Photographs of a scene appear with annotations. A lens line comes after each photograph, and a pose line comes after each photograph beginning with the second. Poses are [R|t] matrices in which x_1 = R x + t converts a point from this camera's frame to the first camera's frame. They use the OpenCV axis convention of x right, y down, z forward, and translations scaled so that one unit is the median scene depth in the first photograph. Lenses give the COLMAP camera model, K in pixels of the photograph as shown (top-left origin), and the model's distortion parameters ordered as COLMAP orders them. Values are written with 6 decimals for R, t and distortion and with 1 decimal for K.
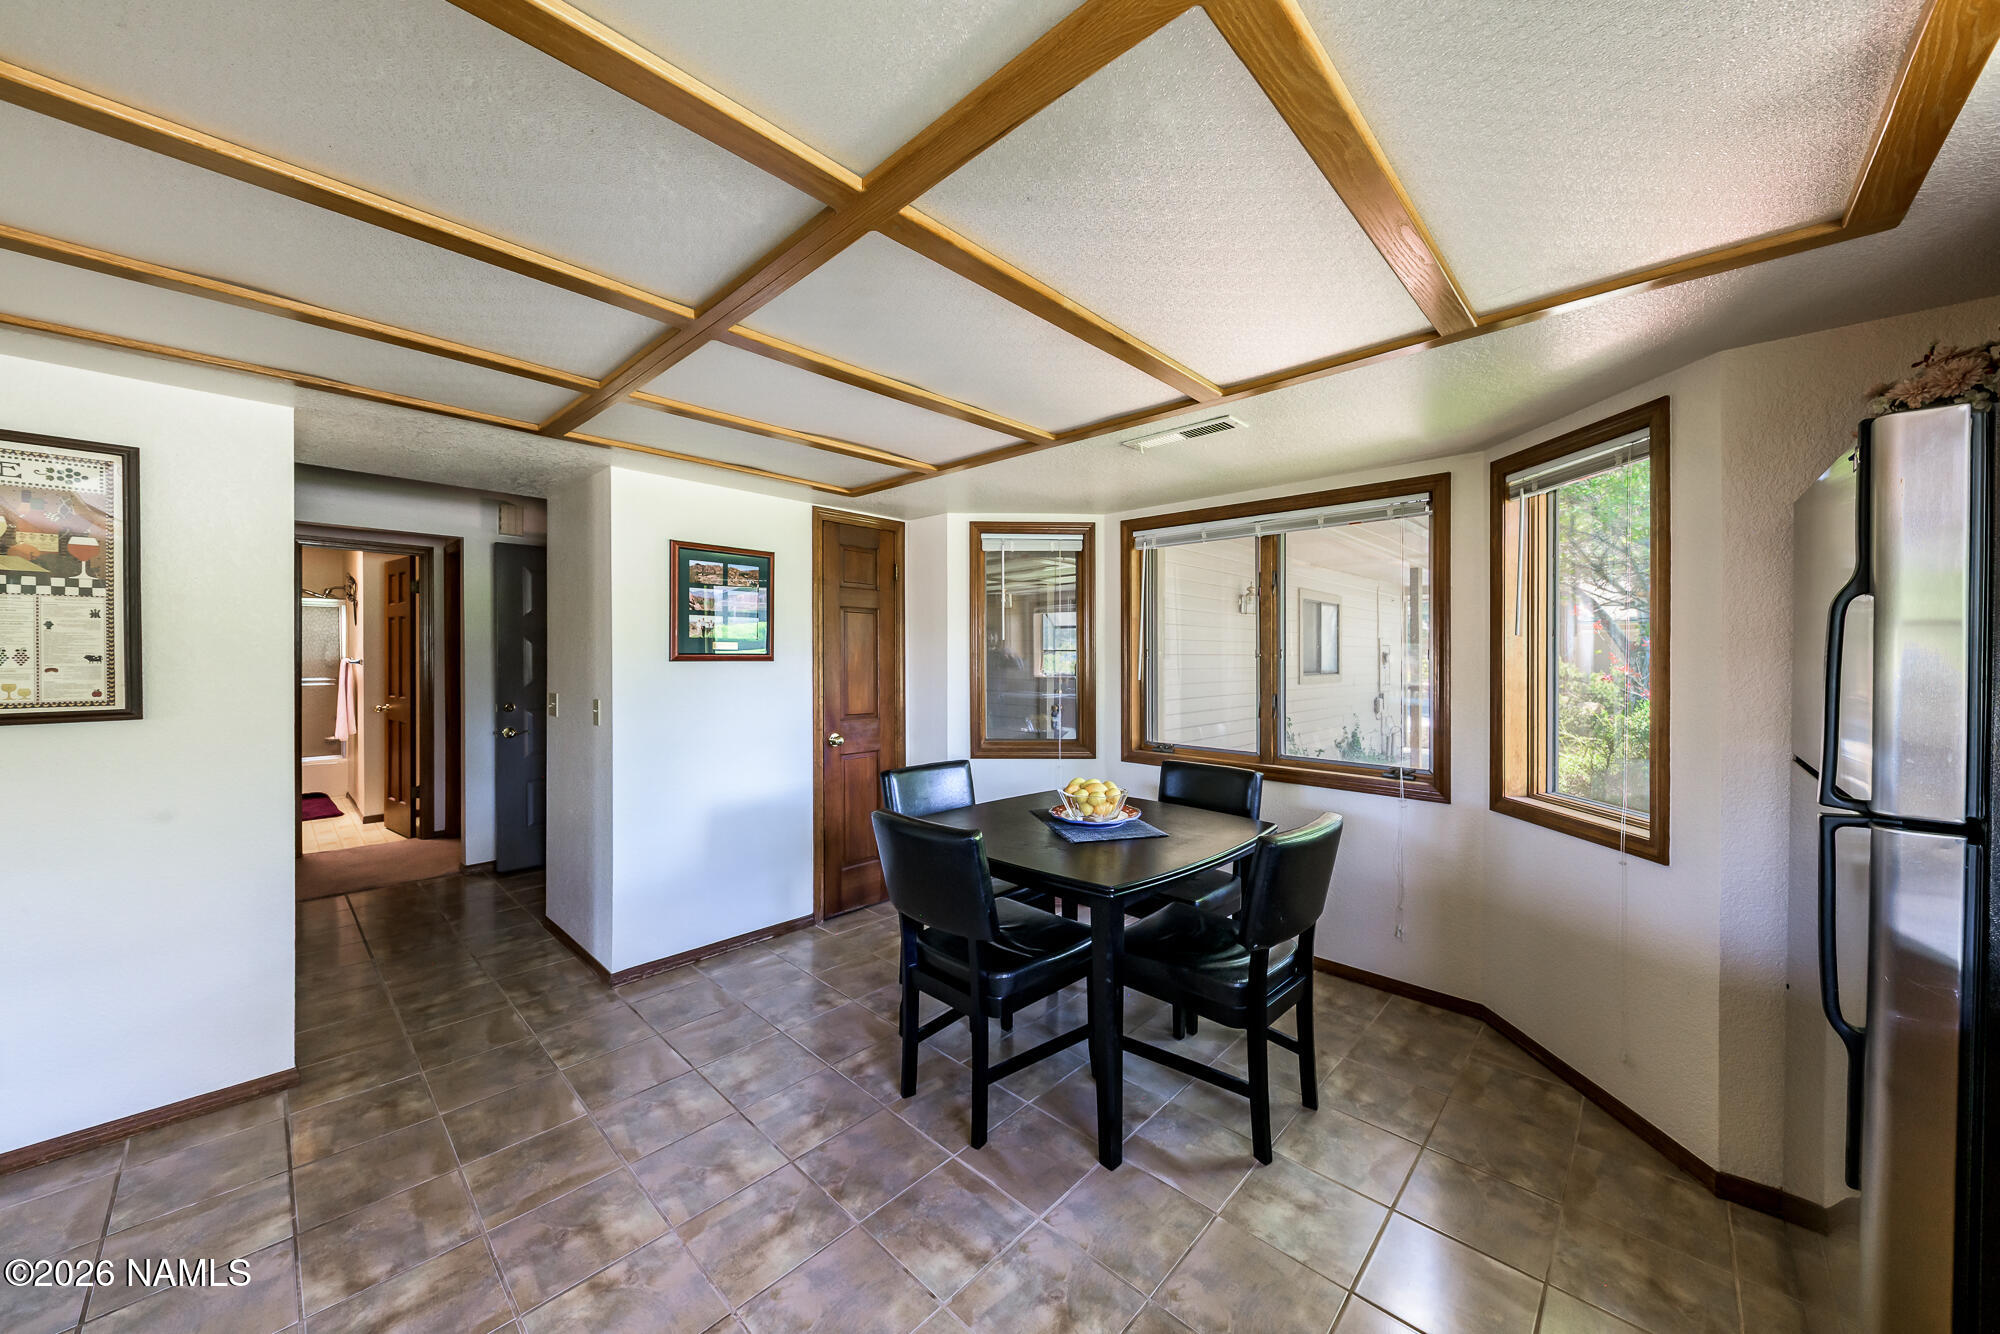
lens RADIAL K [[698.4, 0, 1015.6], [0, 698.4, 662.8], [0, 0, 1]] dist [-0.001126, -0.000936]
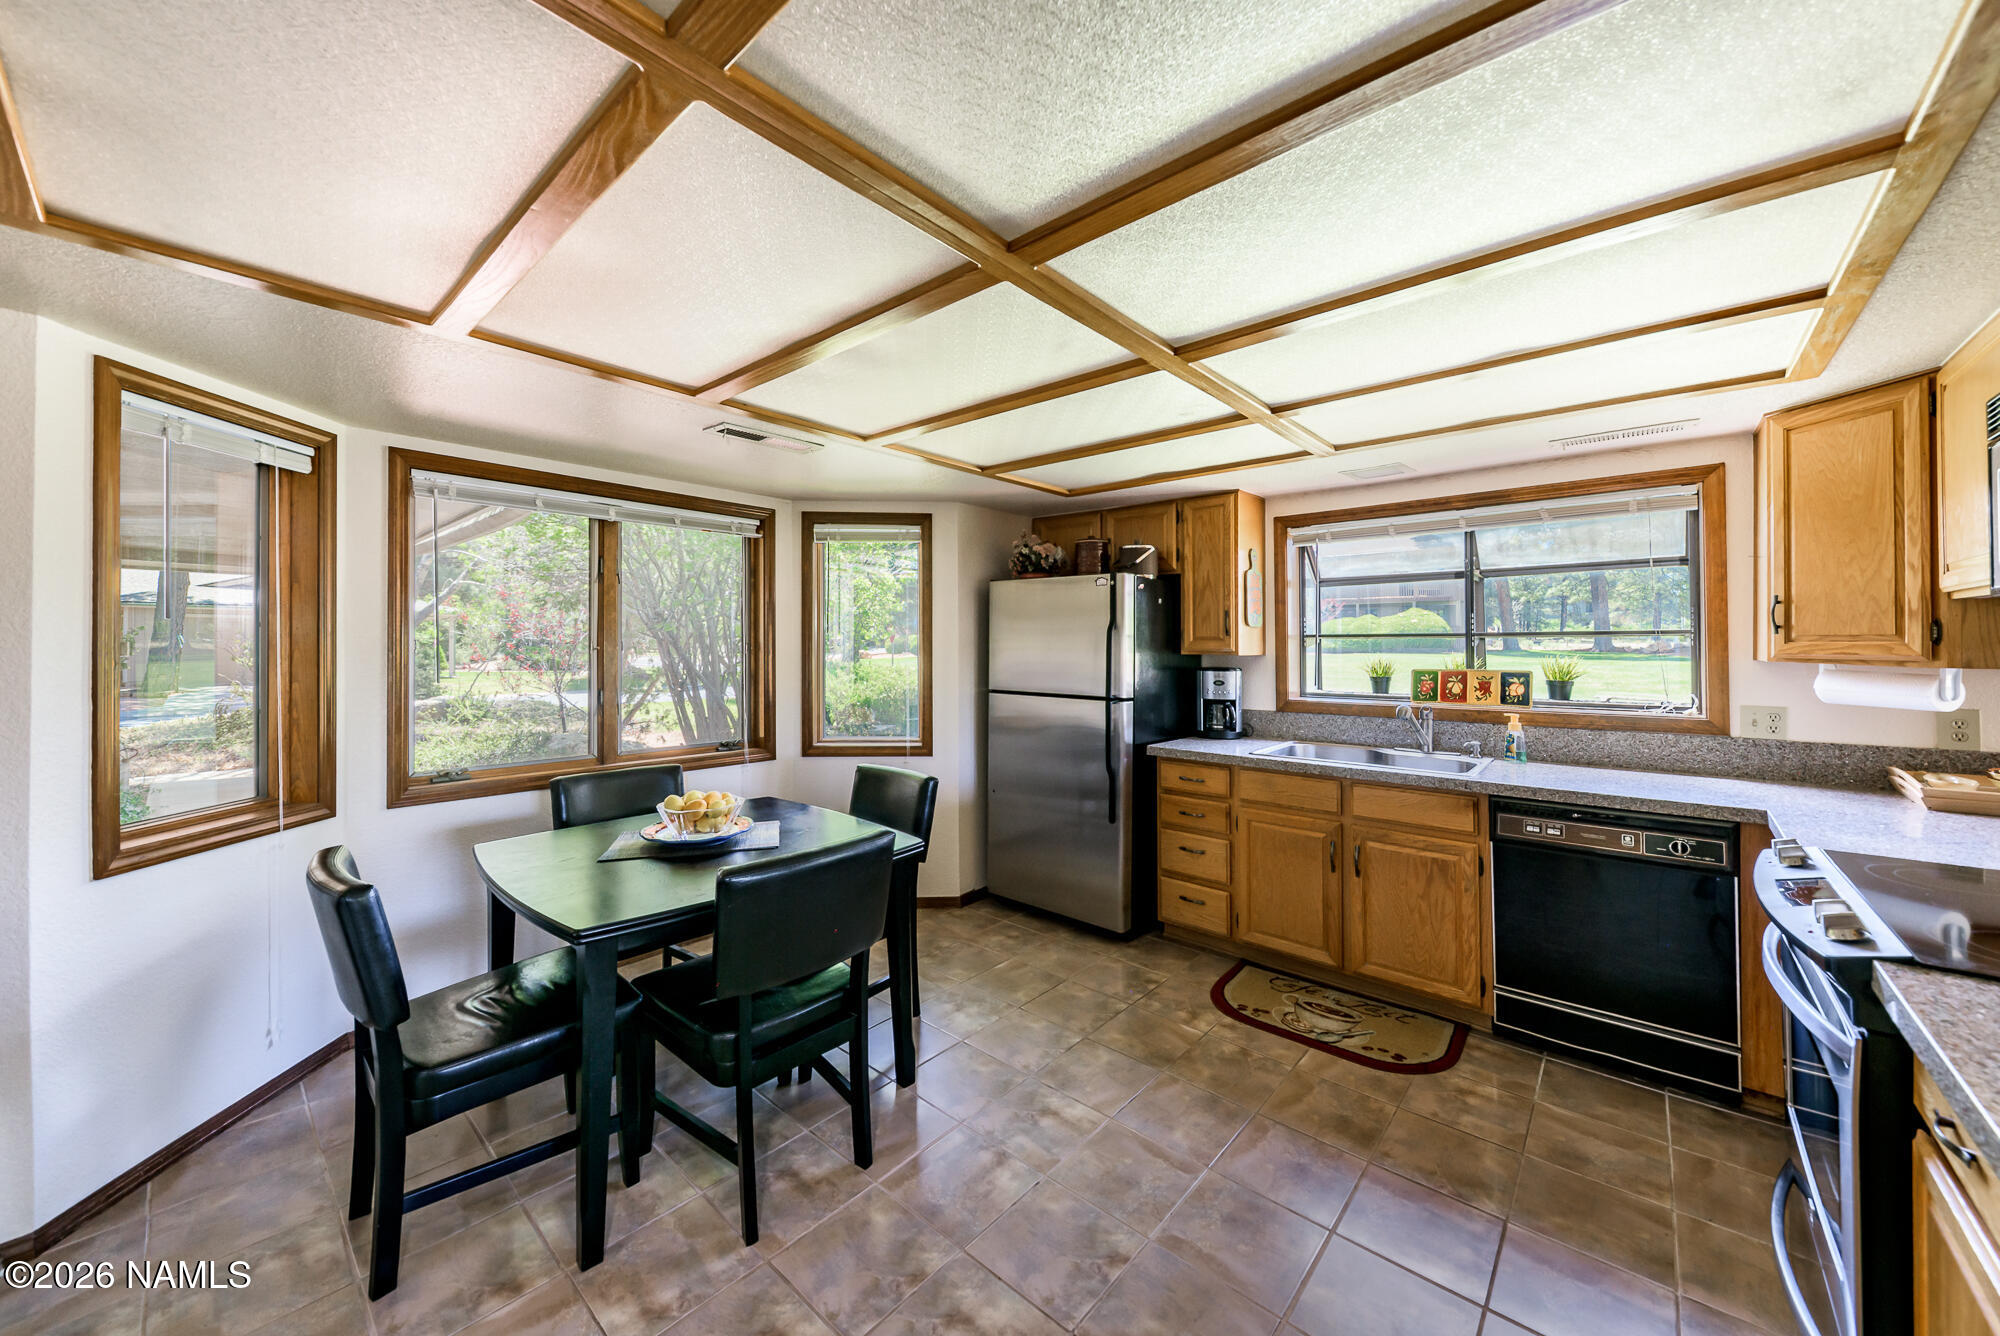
lens RADIAL K [[730.3, 0, 997.5], [0, 730.3, 641.7], [0, 0, 1]] dist [-0.004123, -0.001023]
pose [[-0.019681, 0.001358, 0.999805, -0.888654], [0.008384, 0.999964, -0.001194, -0.019182], [-0.999771, 0.008358, -0.019691, 0.698623]]
